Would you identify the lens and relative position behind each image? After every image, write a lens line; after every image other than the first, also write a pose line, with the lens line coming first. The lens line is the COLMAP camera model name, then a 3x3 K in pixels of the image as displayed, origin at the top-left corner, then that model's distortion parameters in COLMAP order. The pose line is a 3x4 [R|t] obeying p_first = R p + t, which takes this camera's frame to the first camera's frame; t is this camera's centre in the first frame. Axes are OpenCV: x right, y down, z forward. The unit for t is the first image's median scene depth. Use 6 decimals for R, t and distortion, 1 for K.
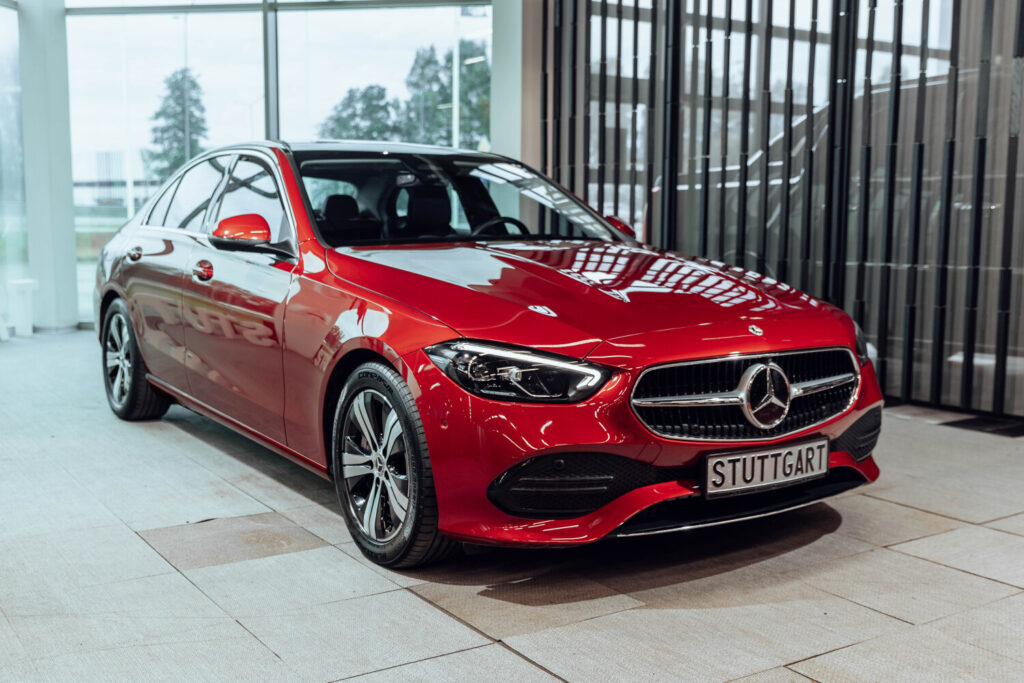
lens RADIAL K [[1066.1, 0, 469.7], [0, 1066.1, 342.0], [0, 0, 1]] dist [-0.011155, -0.012495]
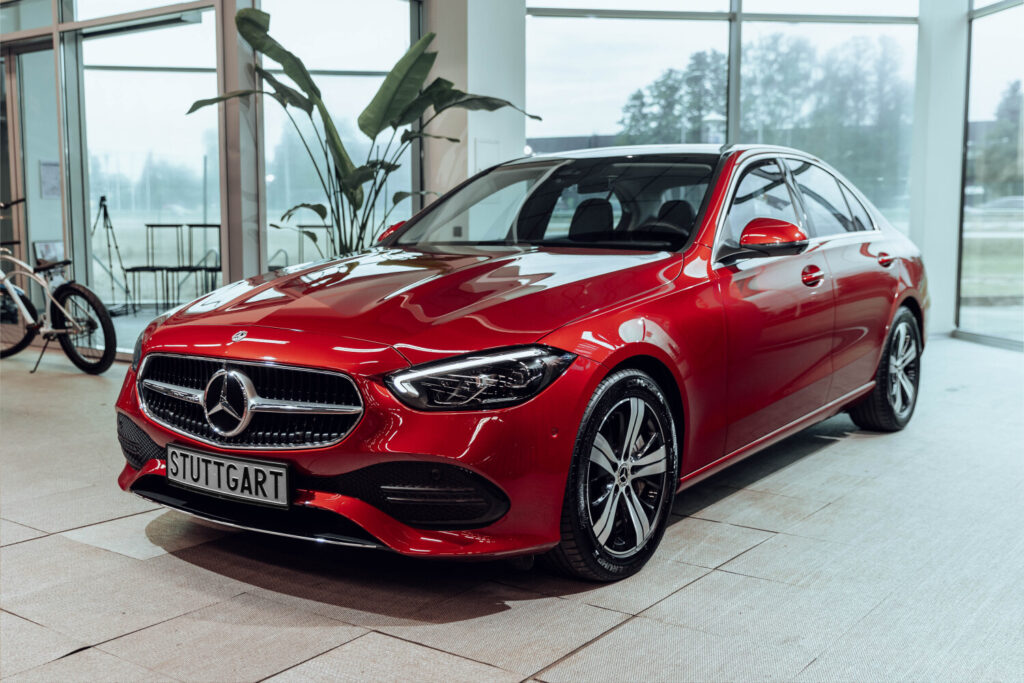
lens RADIAL K [[1036.1, 0, 512.0], [0, 1036.1, 341.5], [0, 0, 1]] dist [-0.007920, 0.001560]
pose [[0.391781, 0.094806, -0.915161, 1.247253], [-0.106174, 0.992690, 0.057384, -0.087395], [0.913912, 0.074684, 0.398983, 0.856830]]
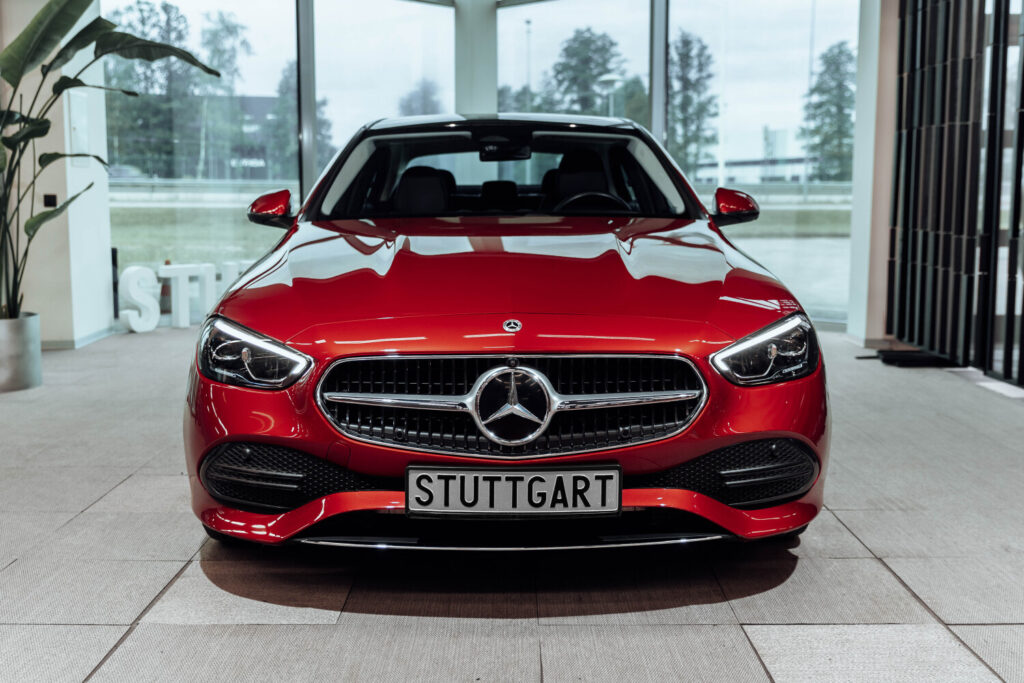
lens RADIAL K [[1081.0, 0, 510.1], [0, 1081.0, 299.6], [0, 0, 1]] dist [-0.002773, 0.006450]
pose [[0.845072, 0.044743, -0.532776, 0.722574], [-0.055085, 0.998475, -0.003521, -0.028882], [0.531806, 0.032324, 0.846249, 0.285514]]
